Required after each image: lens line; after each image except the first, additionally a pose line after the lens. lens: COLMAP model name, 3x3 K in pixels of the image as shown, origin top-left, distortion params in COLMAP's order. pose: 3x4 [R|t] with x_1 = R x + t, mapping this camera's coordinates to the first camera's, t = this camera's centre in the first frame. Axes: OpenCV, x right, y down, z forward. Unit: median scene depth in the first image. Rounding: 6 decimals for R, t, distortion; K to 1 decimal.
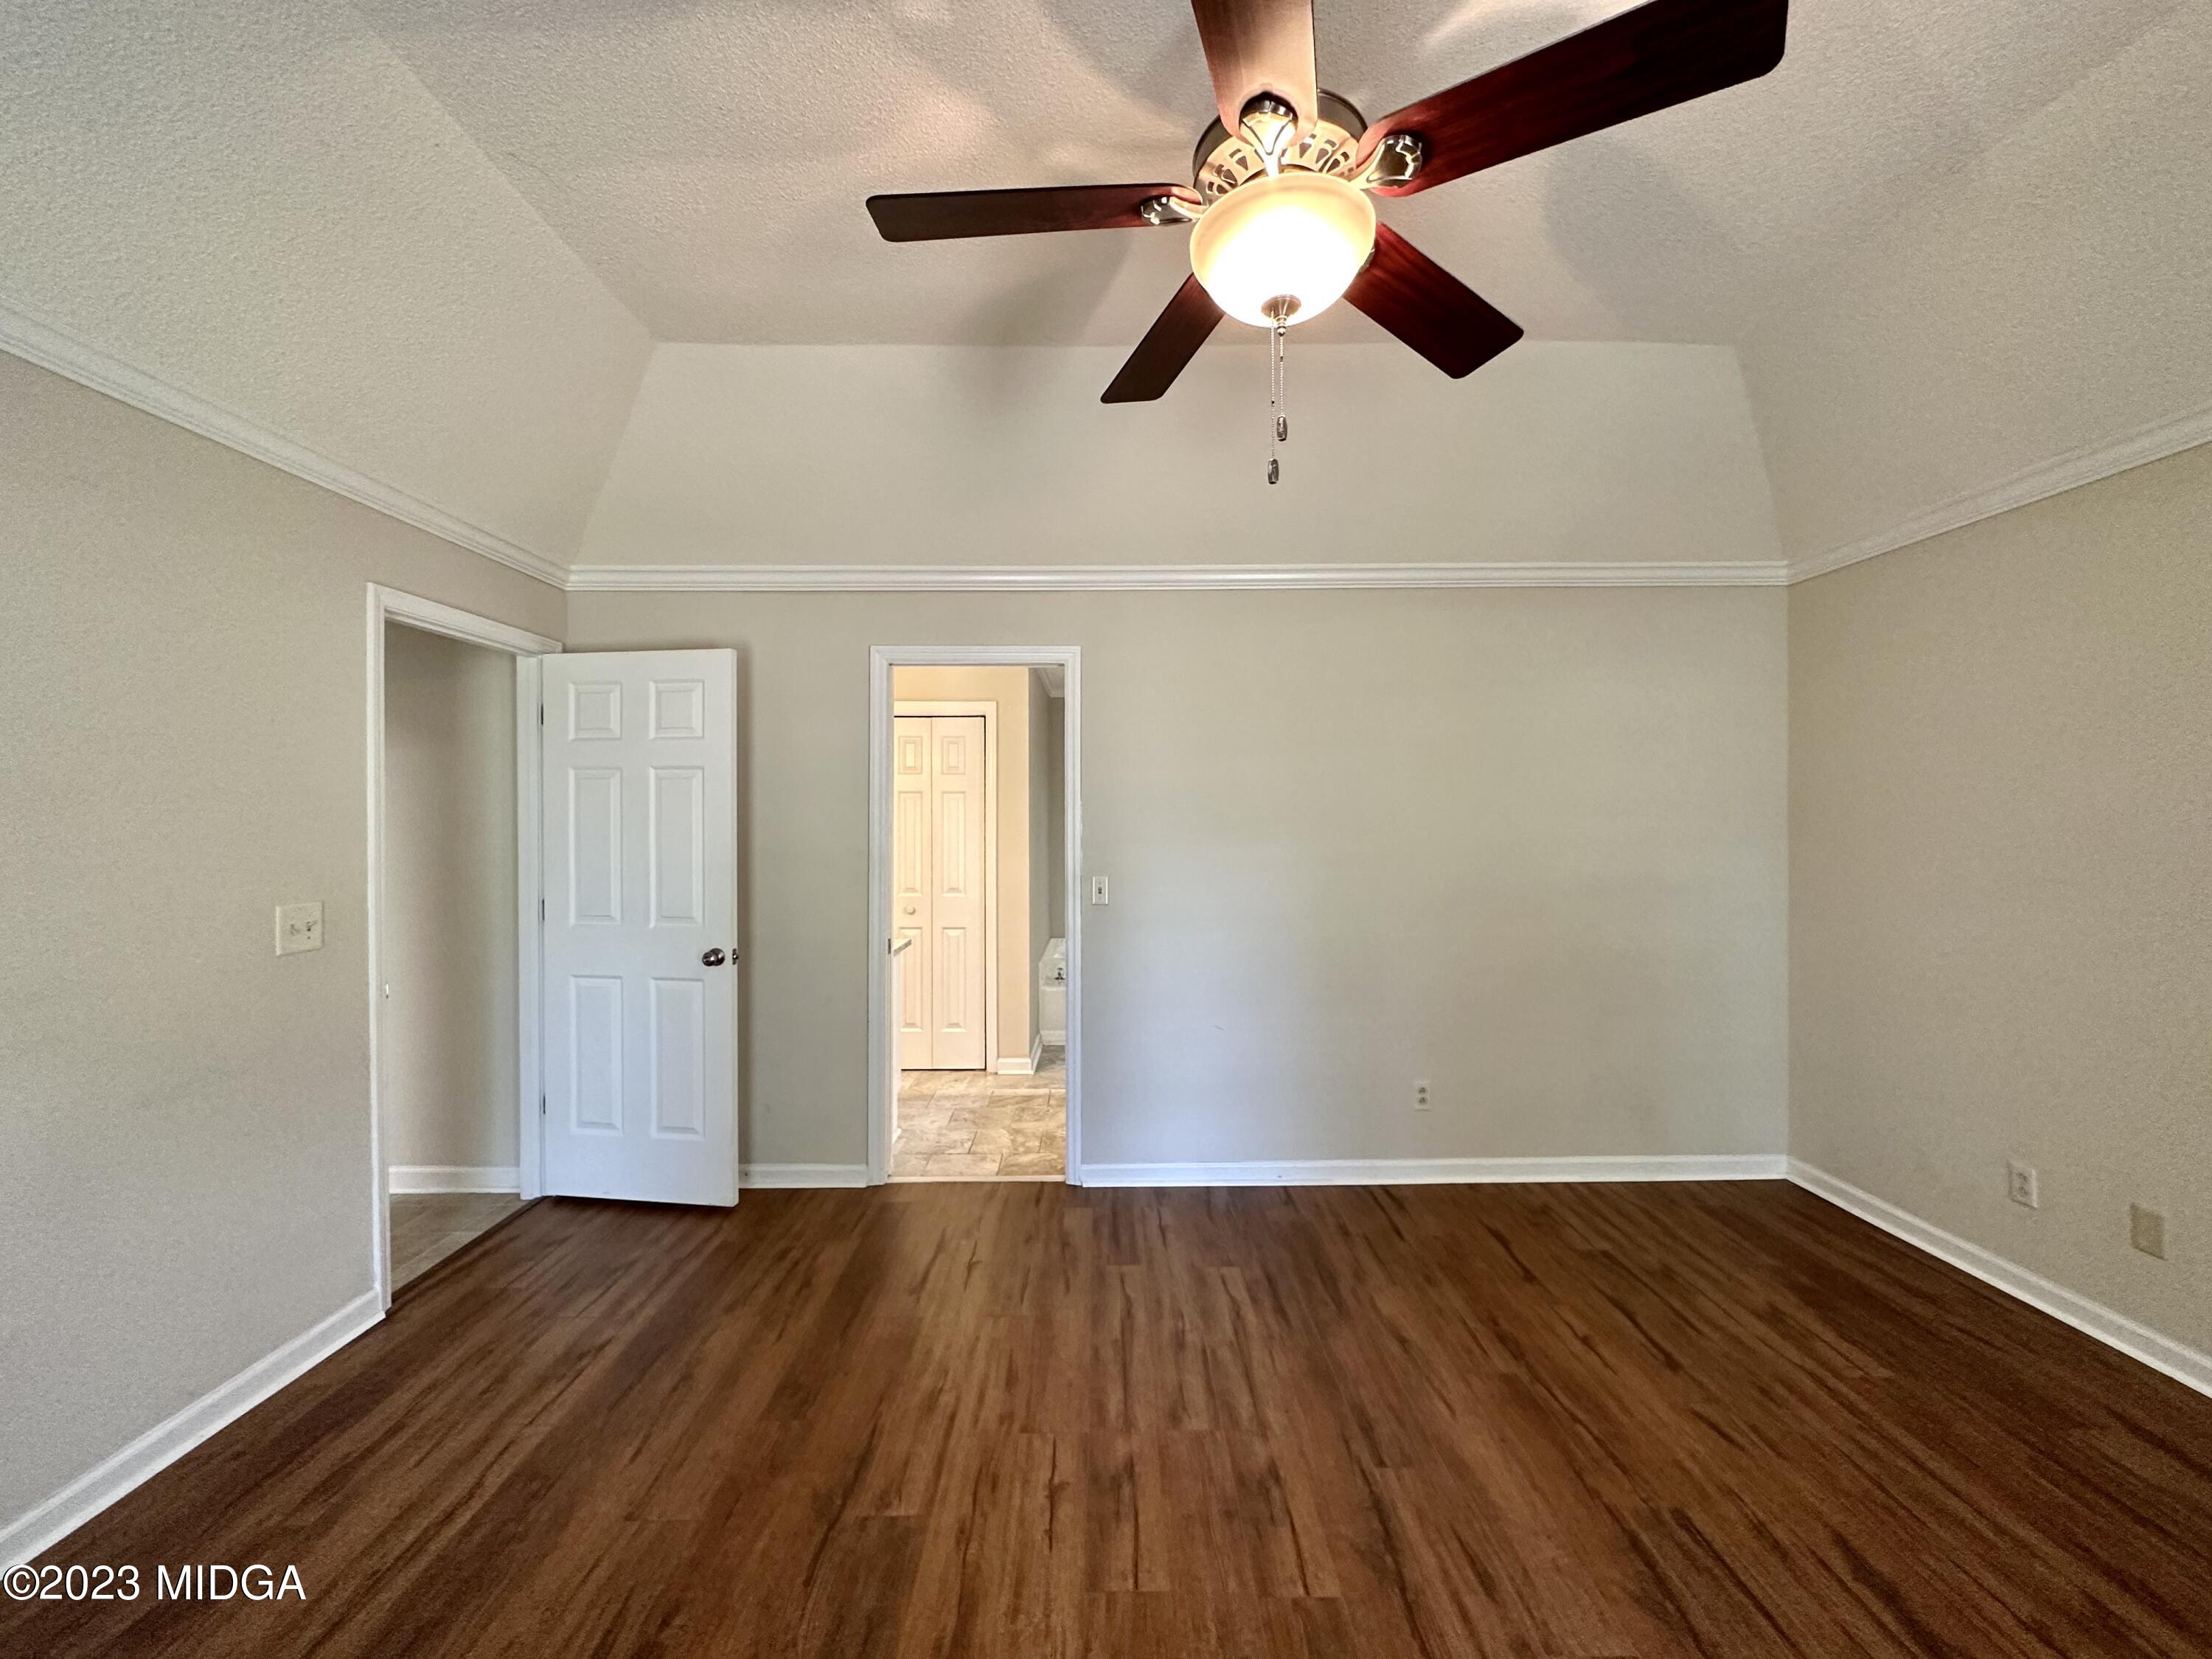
lens RADIAL K [[882.6, 0, 1107.0], [0, 882.6, 824.7], [0, 0, 1]] dist [-0.000153, -0.000377]
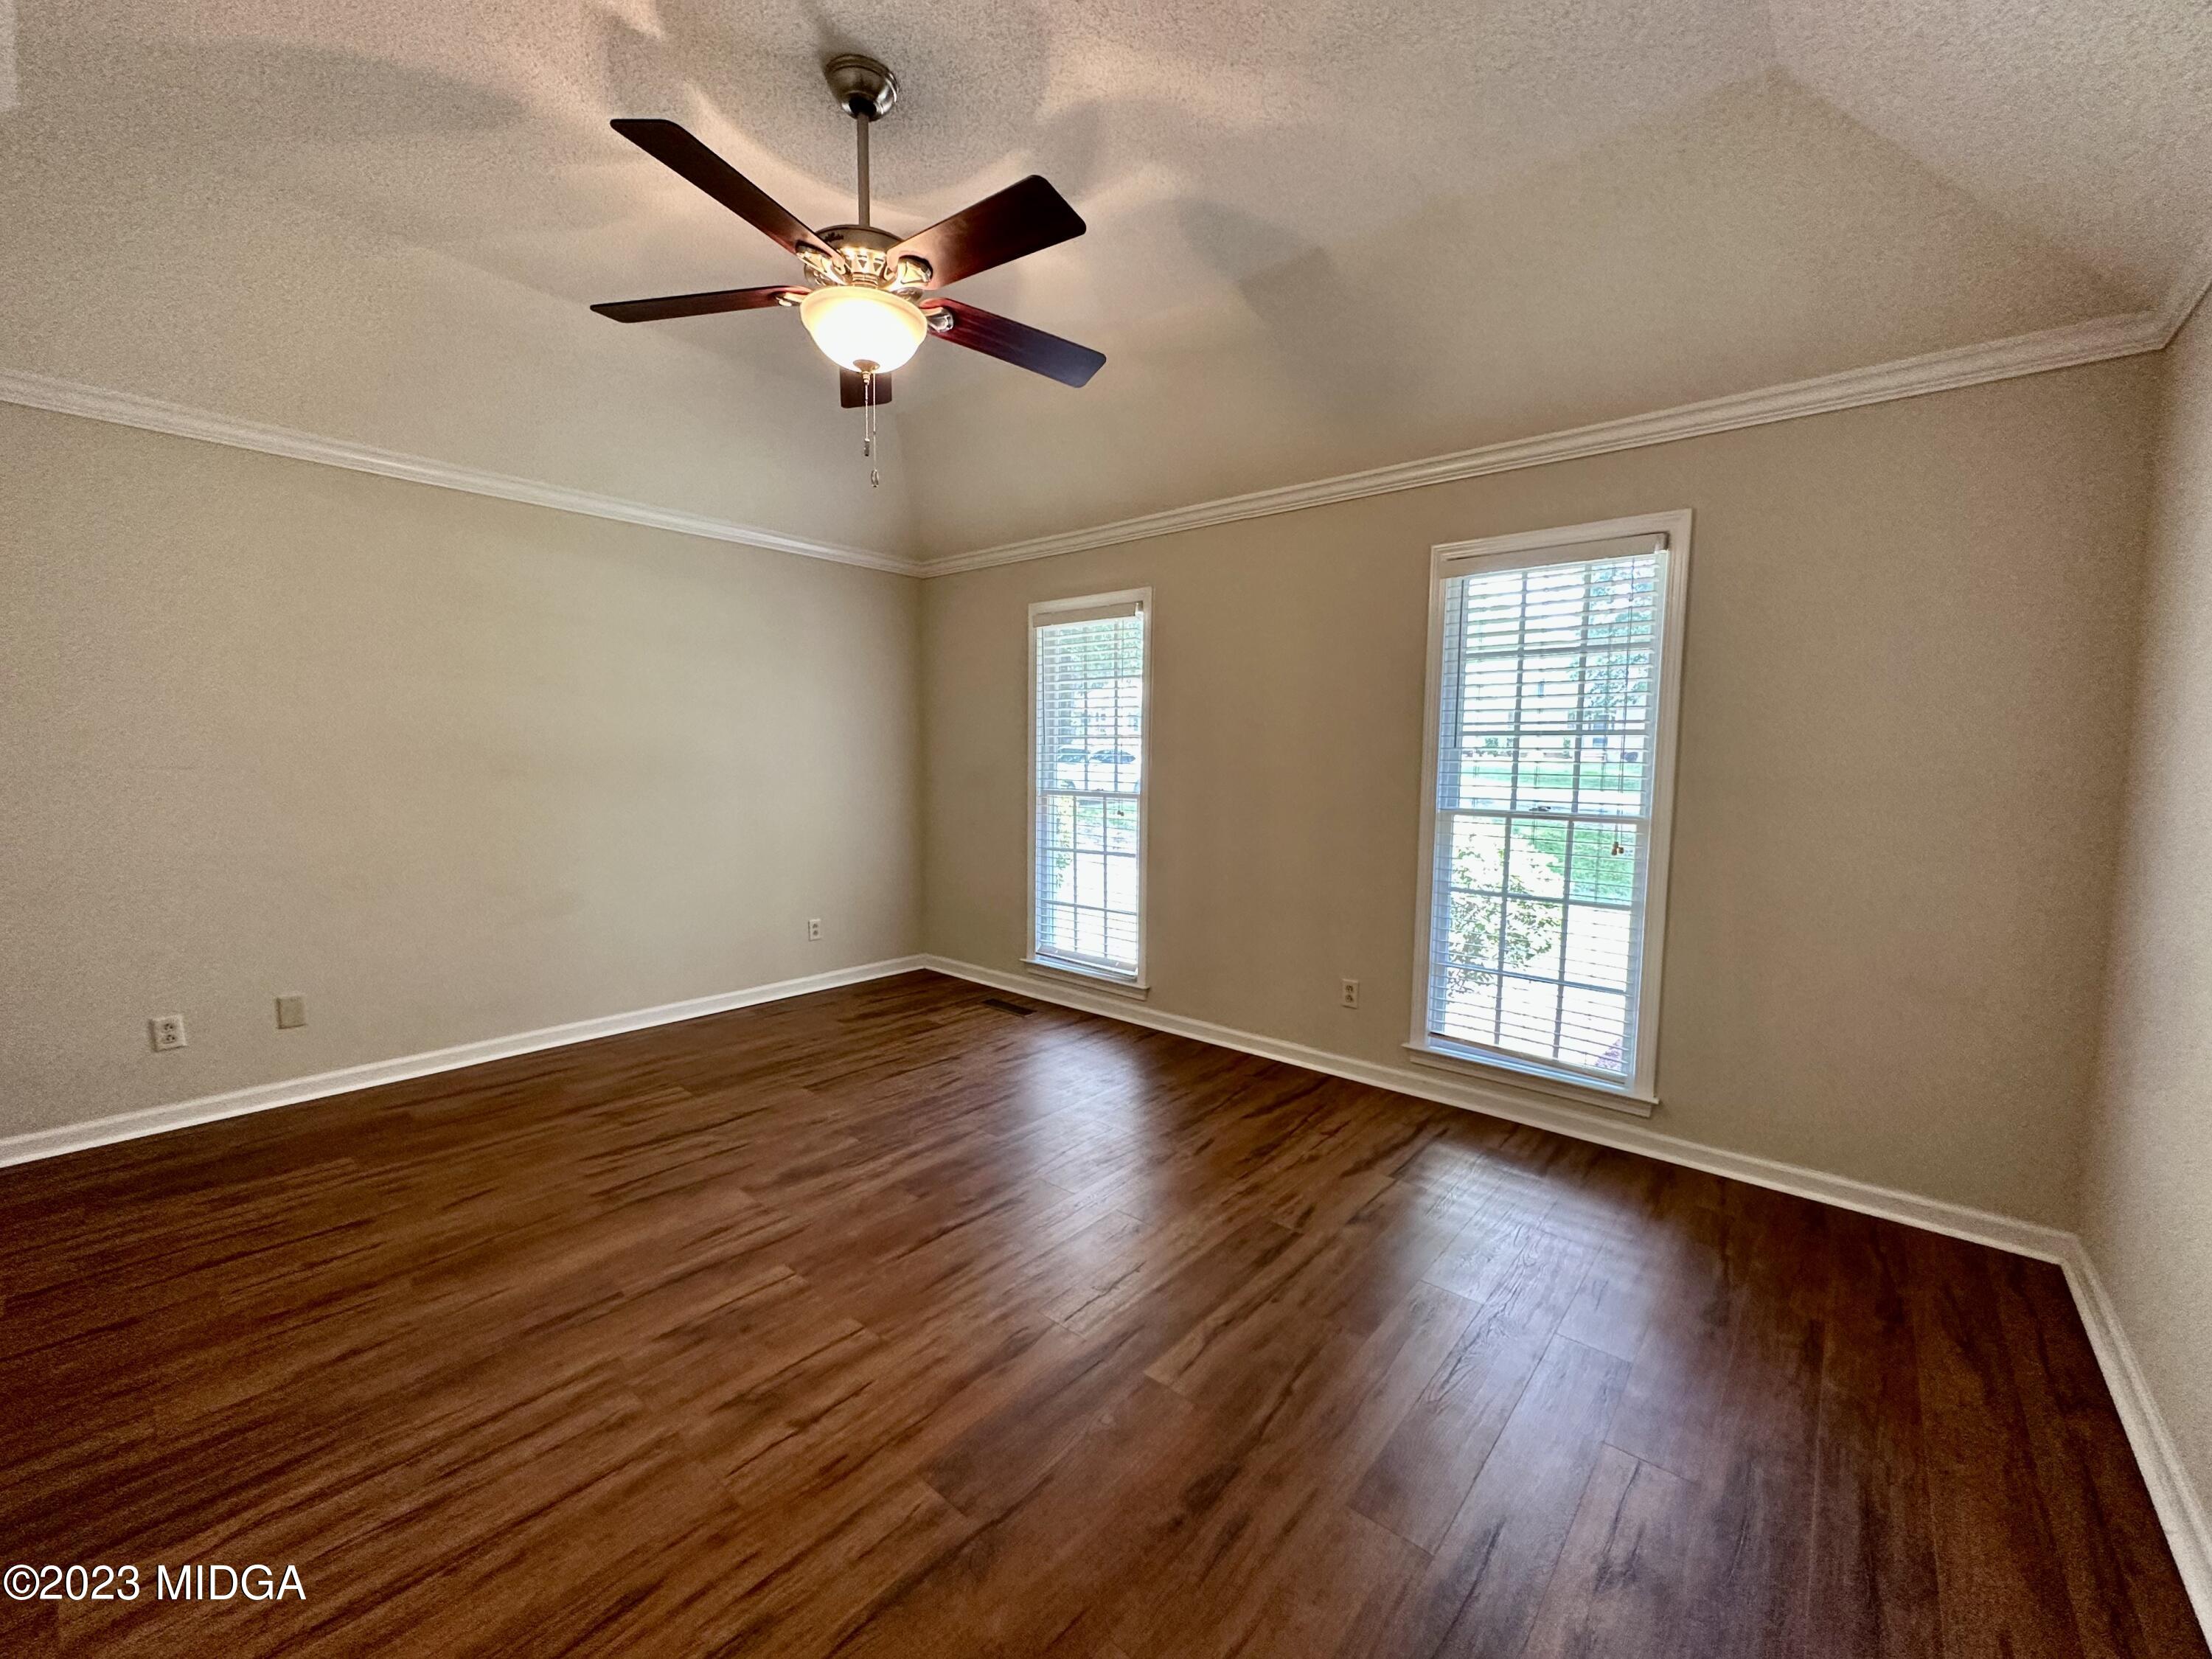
lens RADIAL K [[882.6, 0, 1123.6], [0, 882.6, 810.2], [0, 0, 1]] dist [-0.000153, -0.000377]
pose [[-0.766111, -0.040975, 0.641401, -0.799446], [-0.002953, 0.998180, 0.060239, 0.057636], [-0.642702, 0.044255, -0.764837, 1.336393]]
